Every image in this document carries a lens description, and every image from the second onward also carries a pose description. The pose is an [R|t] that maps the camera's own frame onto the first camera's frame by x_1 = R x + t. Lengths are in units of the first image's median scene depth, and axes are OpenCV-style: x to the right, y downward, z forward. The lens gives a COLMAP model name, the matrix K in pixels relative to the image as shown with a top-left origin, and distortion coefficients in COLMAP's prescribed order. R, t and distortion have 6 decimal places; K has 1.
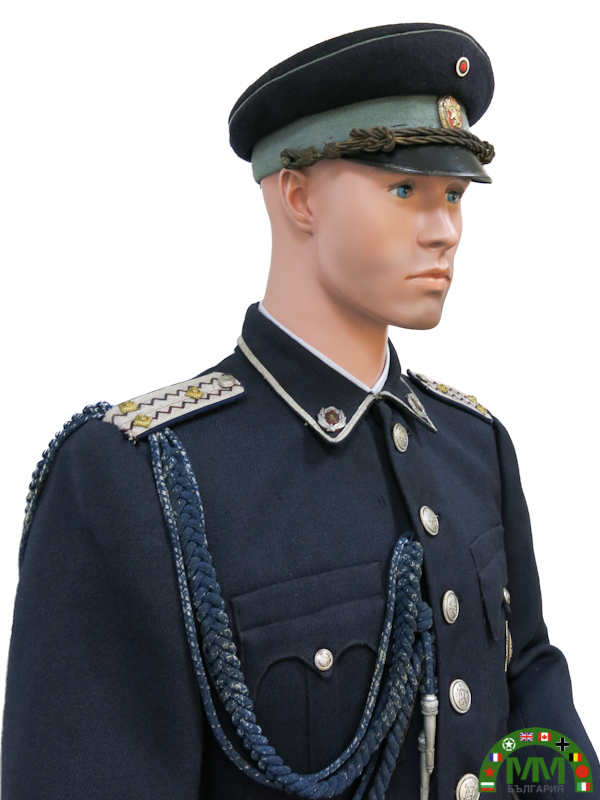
lens RADIAL K [[887.5, 0, 351.9], [0, 887.5, 270.1], [0, 0, 1]] dist [-0.009860, 0.000780]
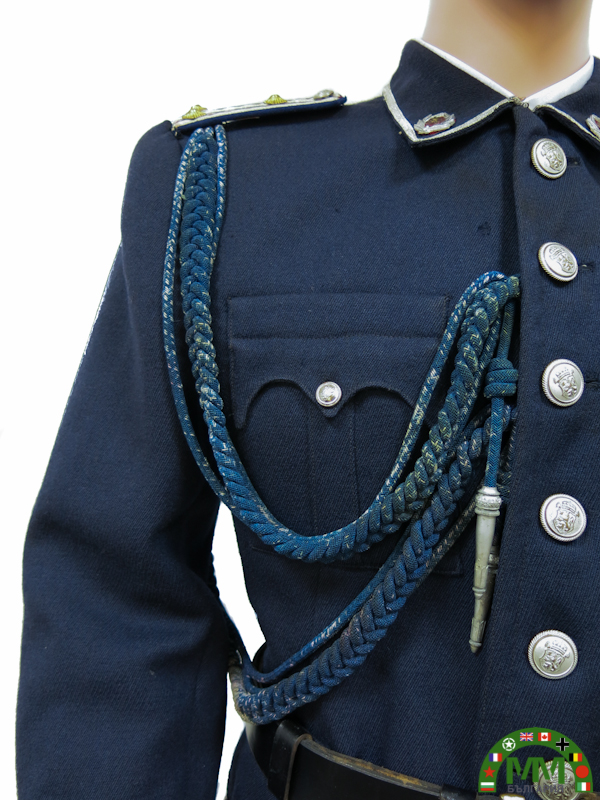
lens RADIAL K [[676.1, 0, 300.0], [0, 676.1, 400.0], [0, 0, 1]] dist [-0.018509, -0.005879]
pose [[0.722944, 0.105221, -0.682847, 0.319576], [-0.027330, 0.991917, 0.123911, 0.347072], [0.690366, -0.070918, 0.719976, 0.527527]]
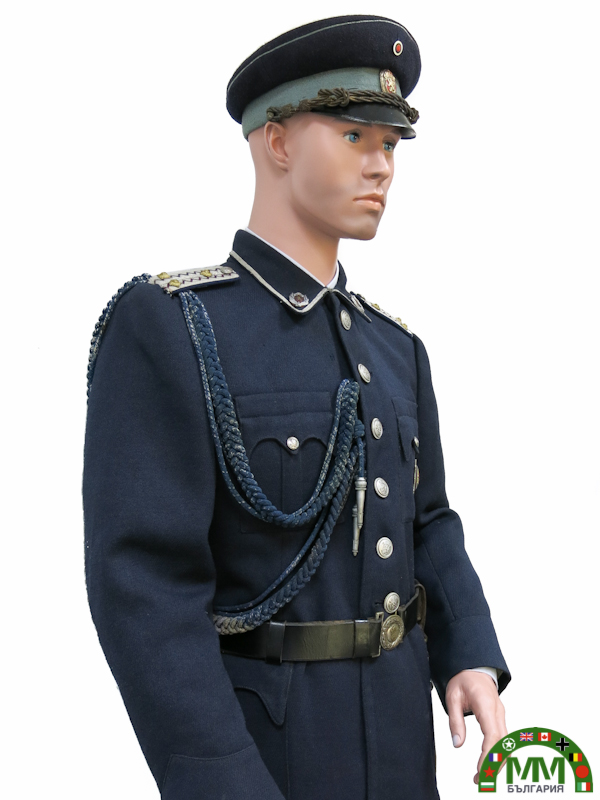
lens RADIAL K [[933.3, 0, 302.6], [0, 933.3, 425.1], [0, 0, 1]] dist [-0.006756, -0.001512]
pose [[0.999464, 0.023396, 0.022915, -0.048952], [-0.025553, 0.994773, 0.098864, 0.231538], [-0.020482, -0.099396, 0.994837, -0.553356]]
